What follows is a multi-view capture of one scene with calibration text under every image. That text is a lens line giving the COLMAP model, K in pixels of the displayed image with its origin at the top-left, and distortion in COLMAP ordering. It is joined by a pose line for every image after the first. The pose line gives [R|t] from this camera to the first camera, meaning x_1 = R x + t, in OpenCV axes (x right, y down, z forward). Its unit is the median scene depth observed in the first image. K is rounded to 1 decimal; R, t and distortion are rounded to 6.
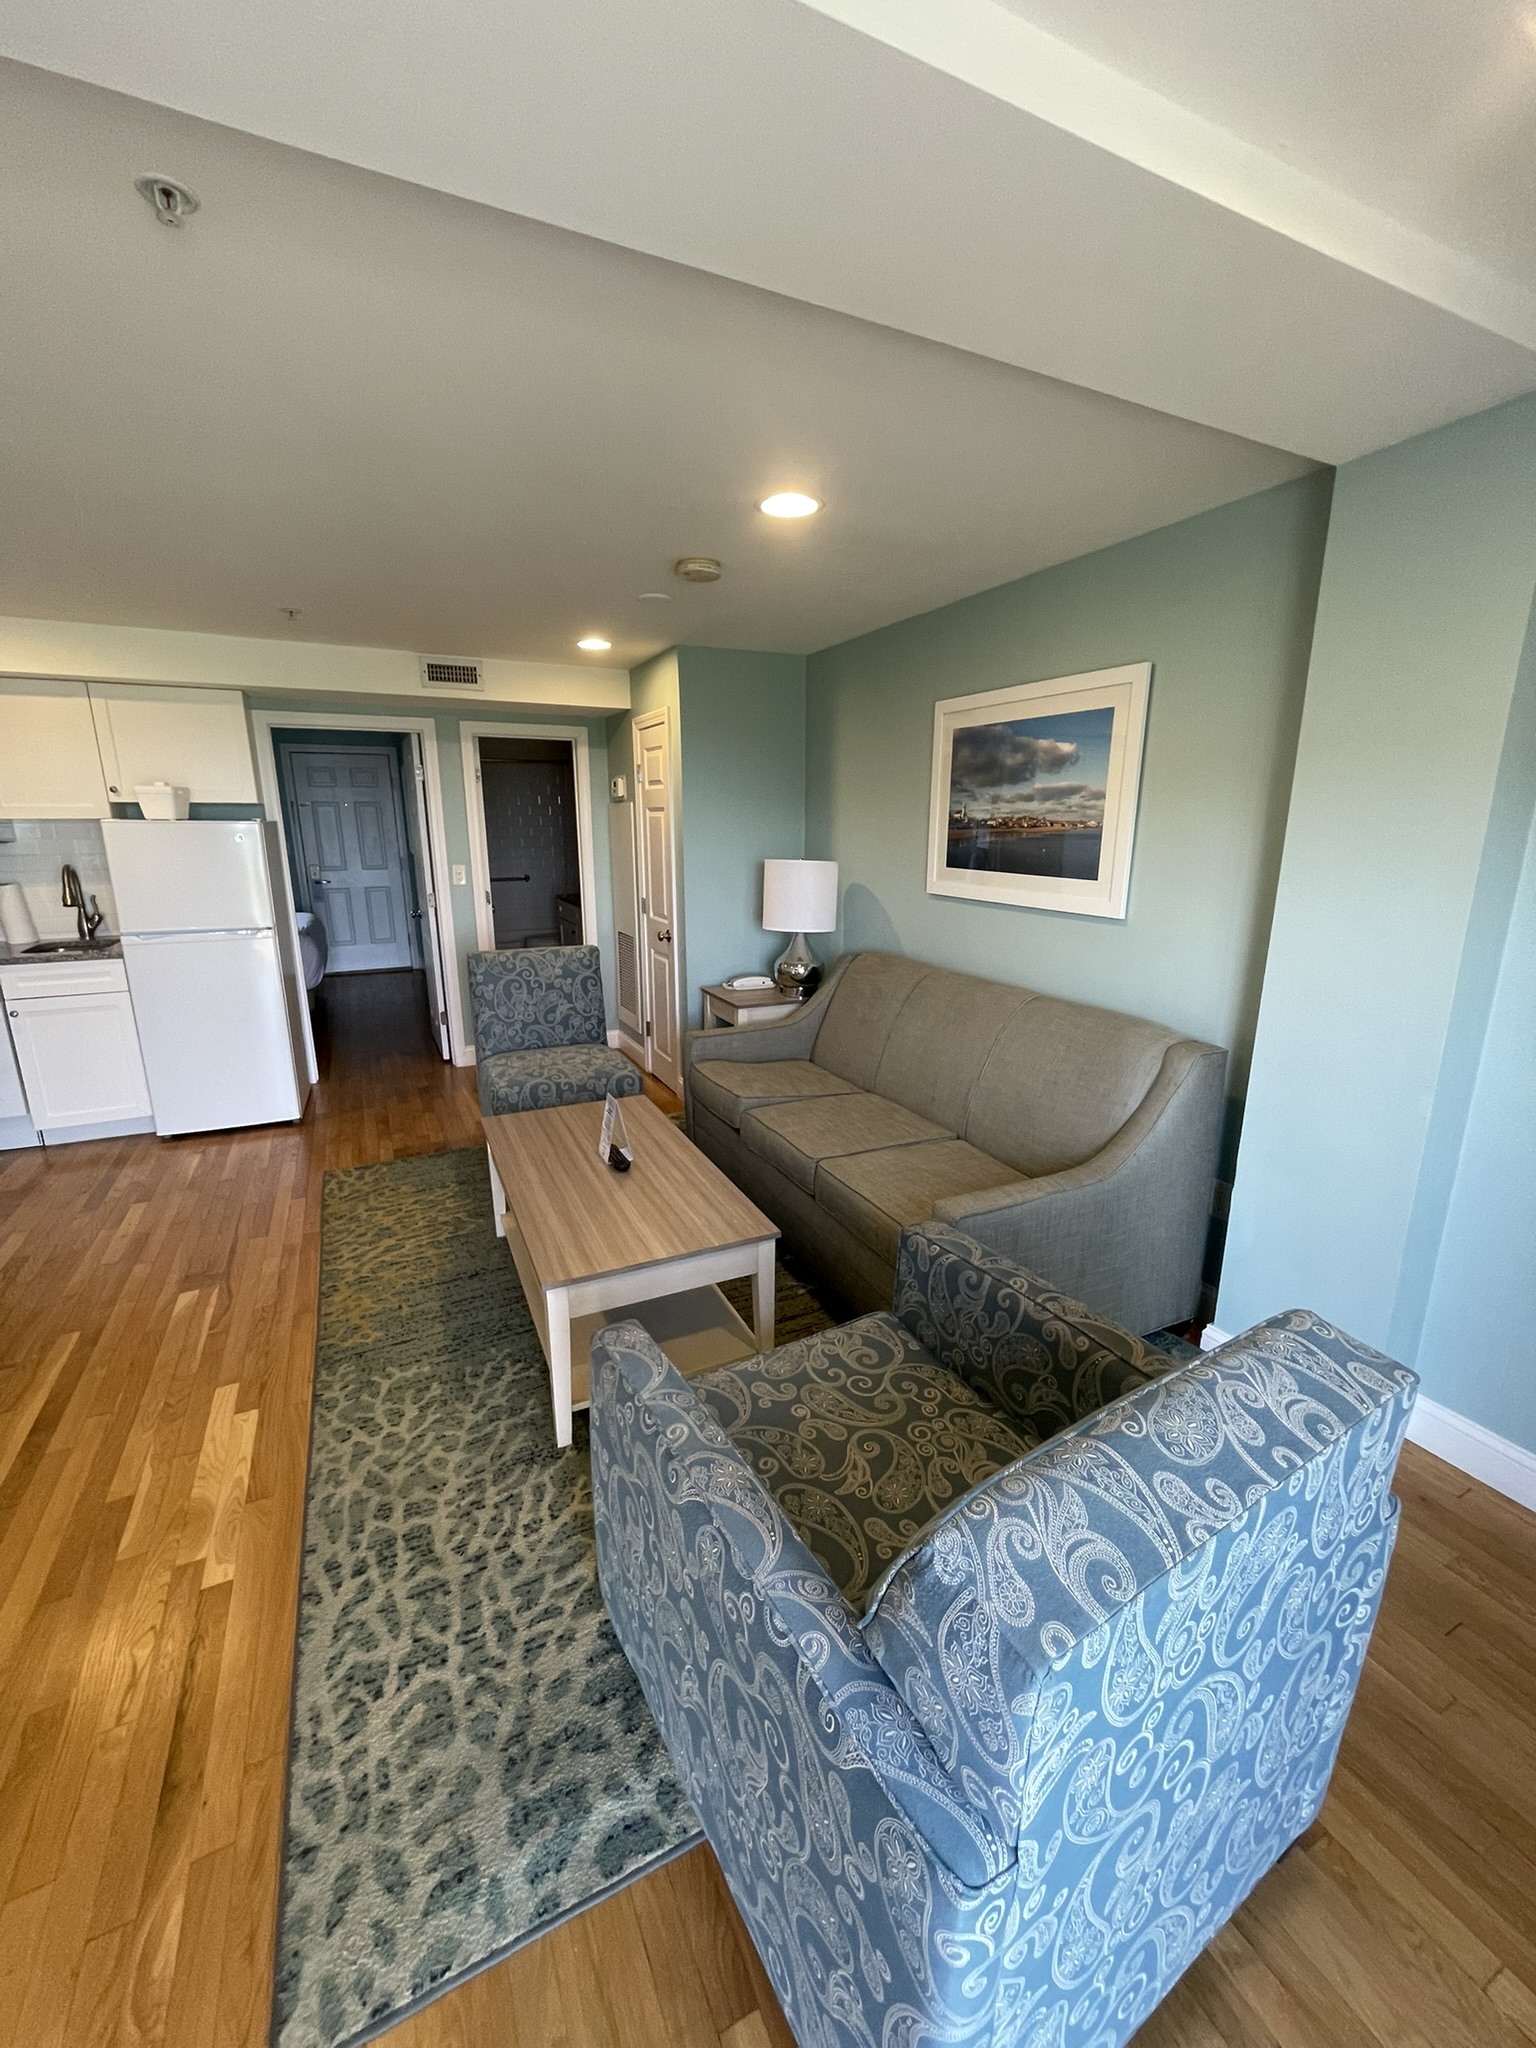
lens RADIAL K [[826.3, 0, 768.0], [0, 826.3, 1023.8], [0, 0, 1]] dist [-0.000009, -0.000295]
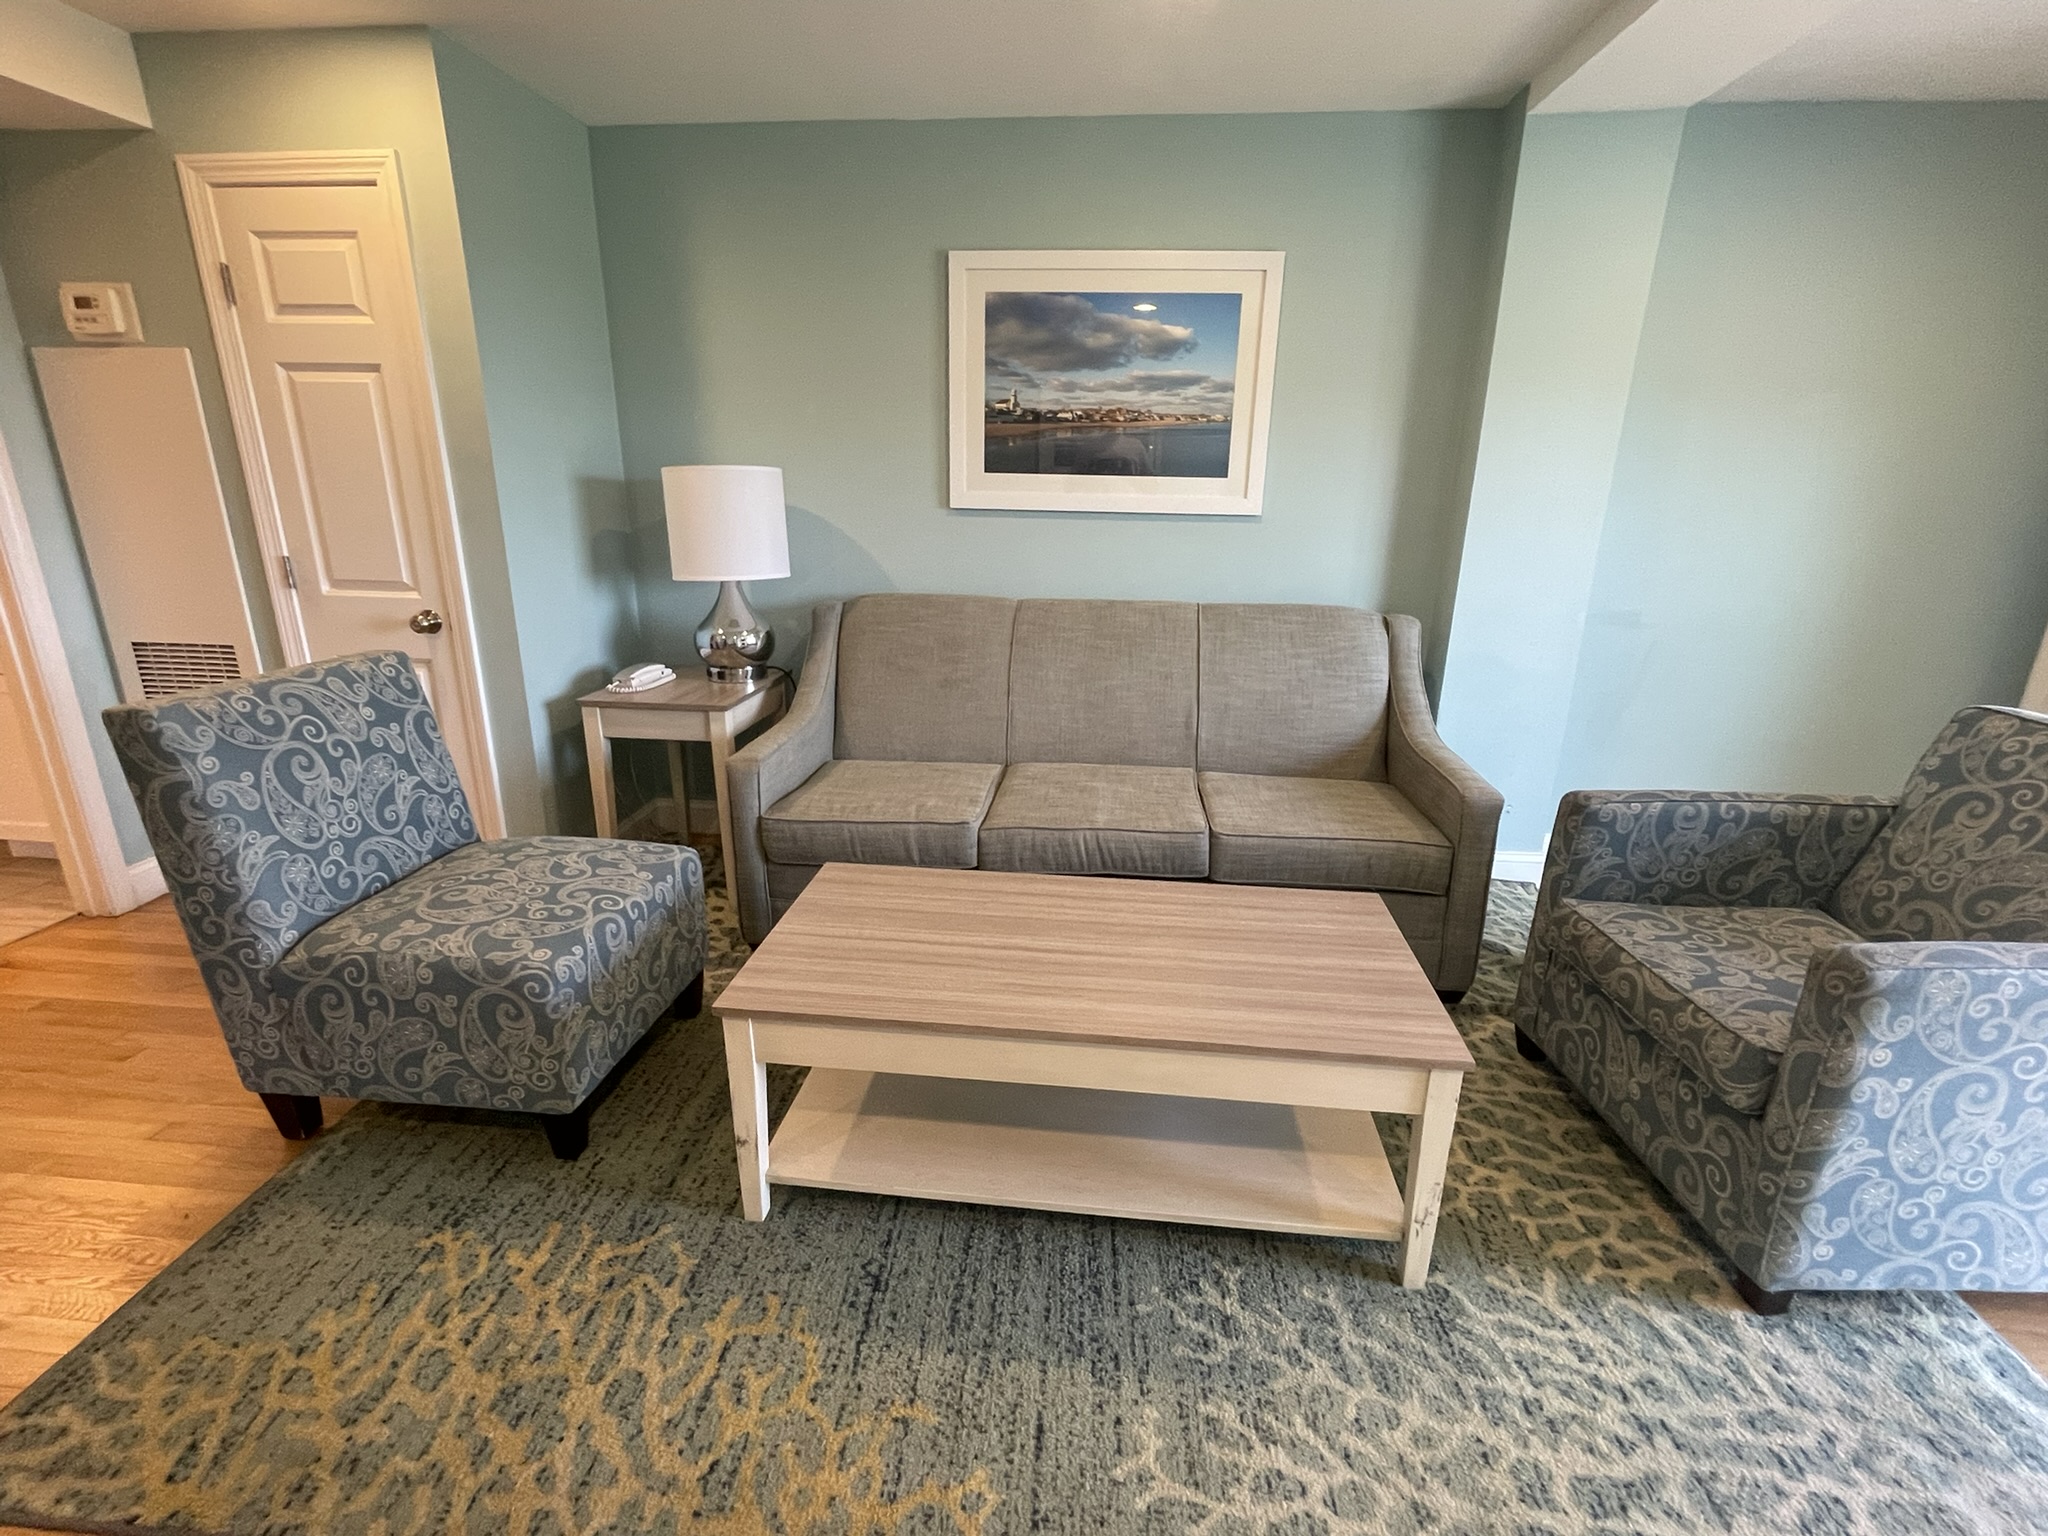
lens RADIAL K [[938.9, 0, 1026.5], [0, 938.9, 761.8], [0, 0, 1]] dist [-0.002332, -0.000177]
pose [[0.521294, -0.244737, 0.817531, -0.667530], [0.191222, 0.967134, 0.167591, -0.074098], [-0.831677, 0.068965, 0.550960, 0.567420]]
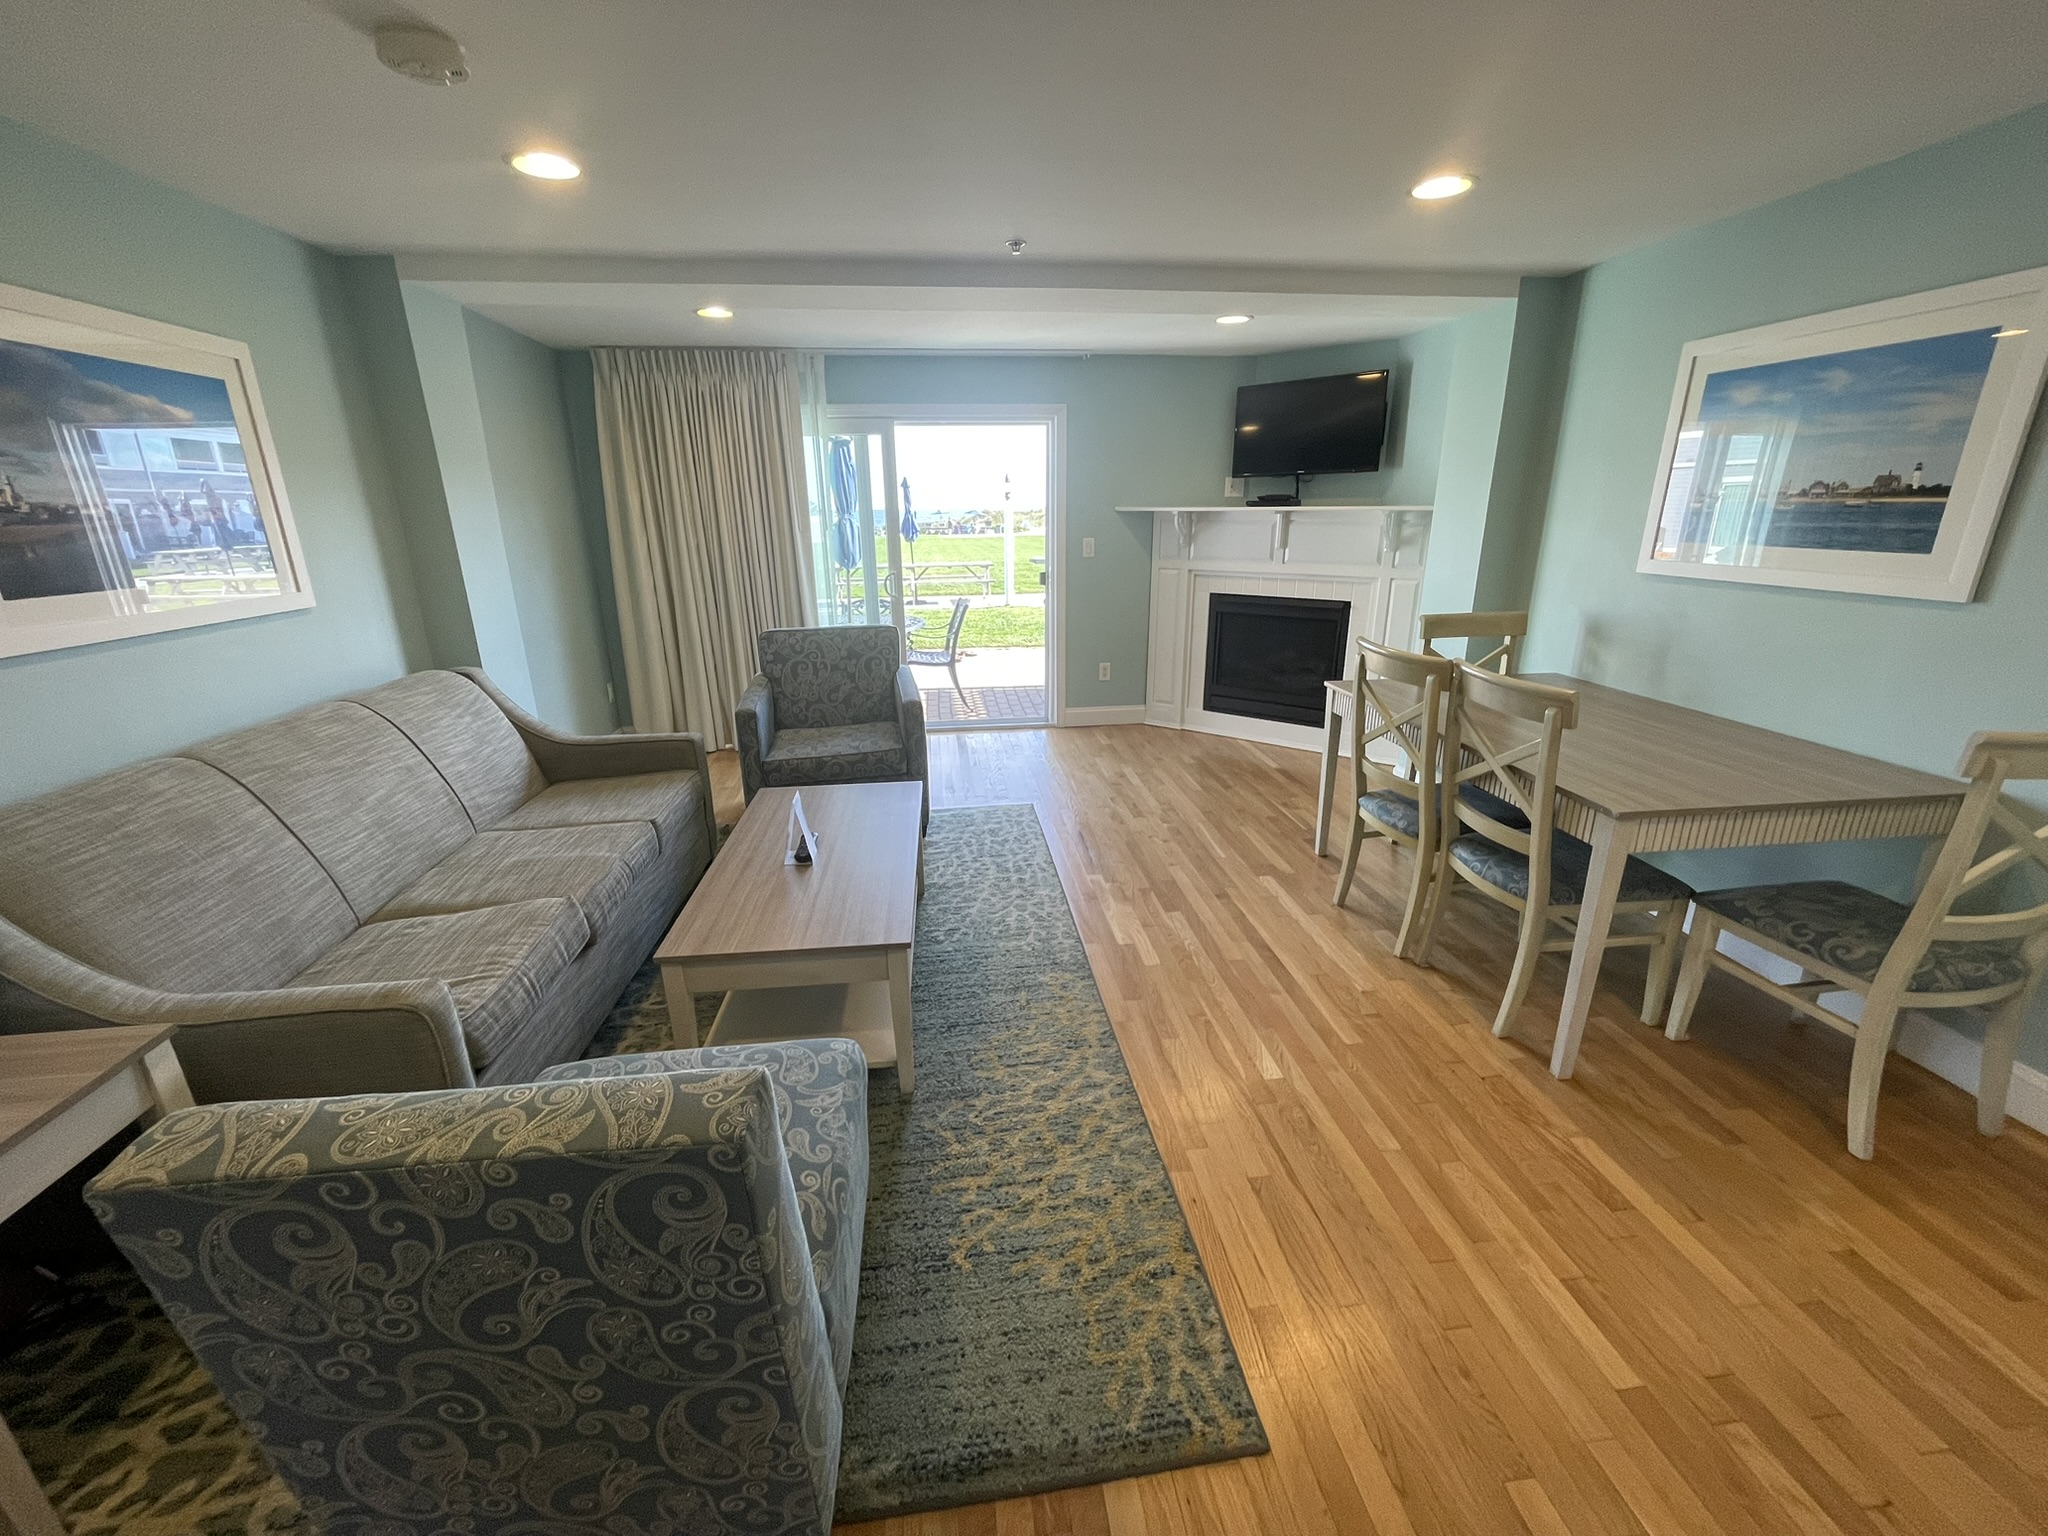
lens RADIAL K [[826.3, 0, 1021.8], [0, 826.3, 769.1], [0, 0, 1]] dist [-0.000009, -0.000295]
pose [[-0.940834, -0.090100, 0.326670, -0.658379], [0.097203, 0.851739, 0.514872, -0.355000], [-0.324627, 0.516162, -0.792587, 1.467831]]
